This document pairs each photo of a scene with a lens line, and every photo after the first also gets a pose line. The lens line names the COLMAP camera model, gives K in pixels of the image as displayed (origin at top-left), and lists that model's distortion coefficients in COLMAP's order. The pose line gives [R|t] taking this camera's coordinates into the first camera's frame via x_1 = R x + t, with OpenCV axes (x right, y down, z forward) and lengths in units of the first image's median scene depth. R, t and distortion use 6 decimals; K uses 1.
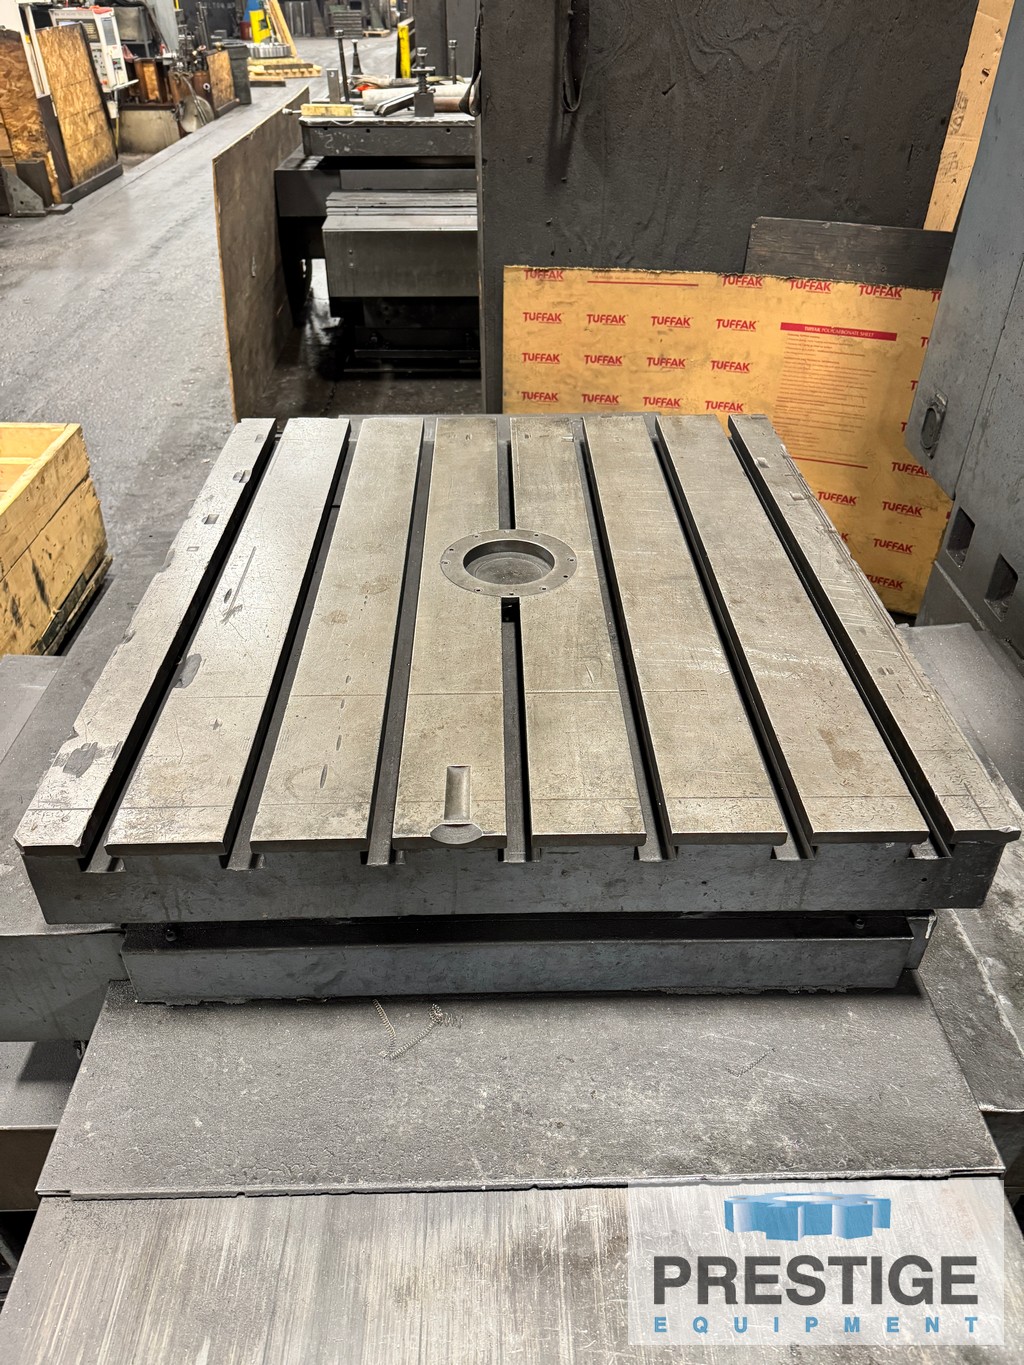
lens RADIAL K [[962.3, 0, 518.9], [0, 962.3, 690.1], [0, 0, 1]] dist [0.024279, -0.024233]
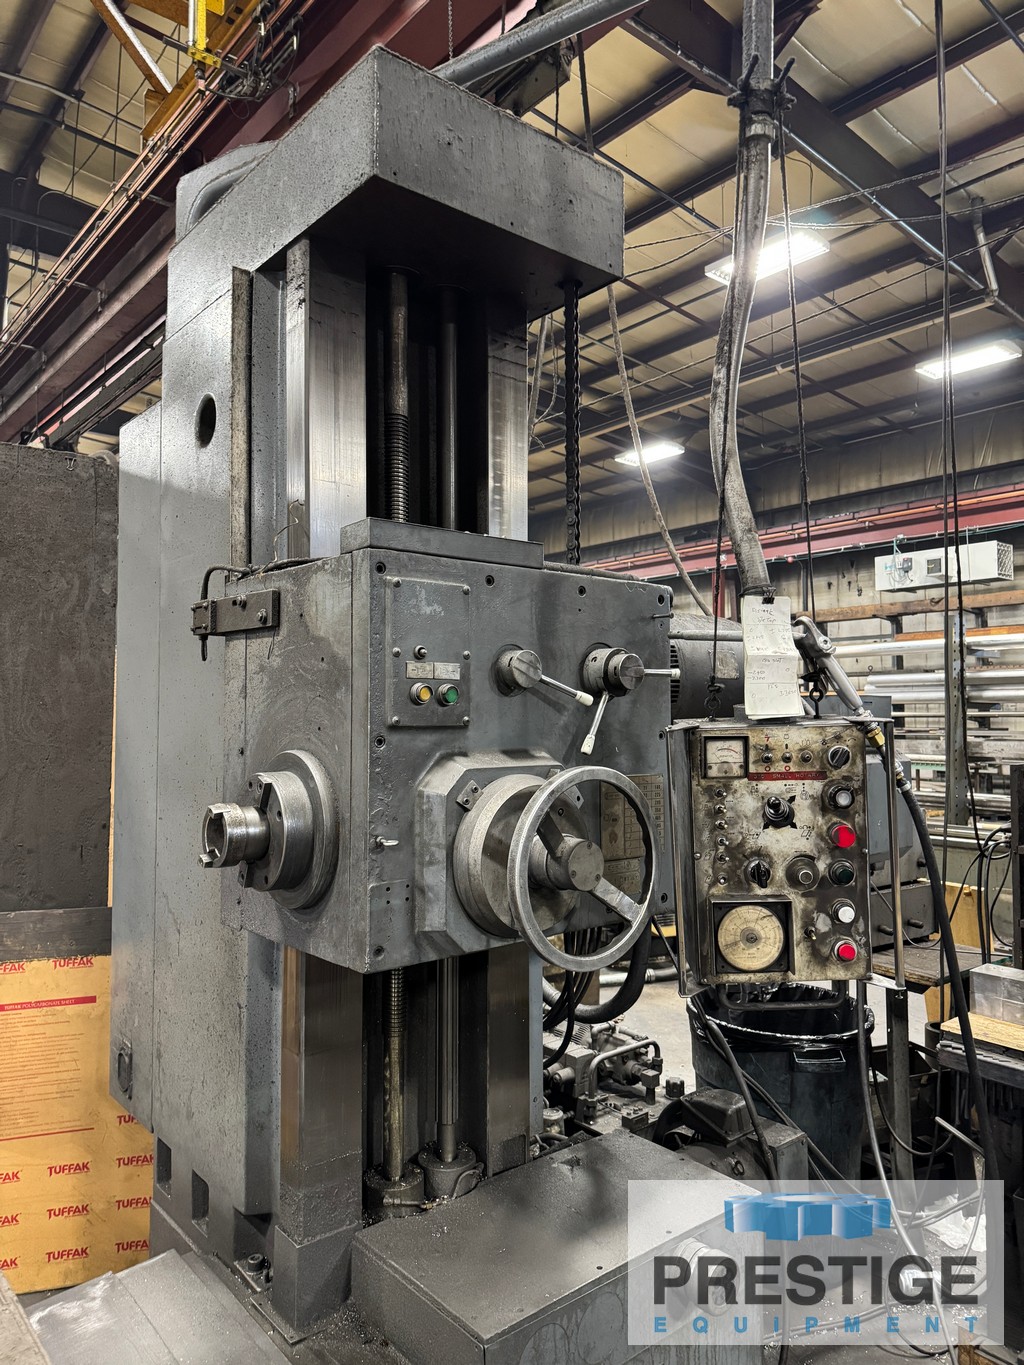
lens RADIAL K [[948.0, 0, 510.8], [0, 948.0, 677.7], [0, 0, 1]] dist [0.107909, -0.141864]
pose [[0.786930, 0.021240, 0.616677, 0.074172], [0.375051, 0.777139, -0.505363, 0.075361], [-0.489978, 0.628970, 0.603588, -0.109076]]
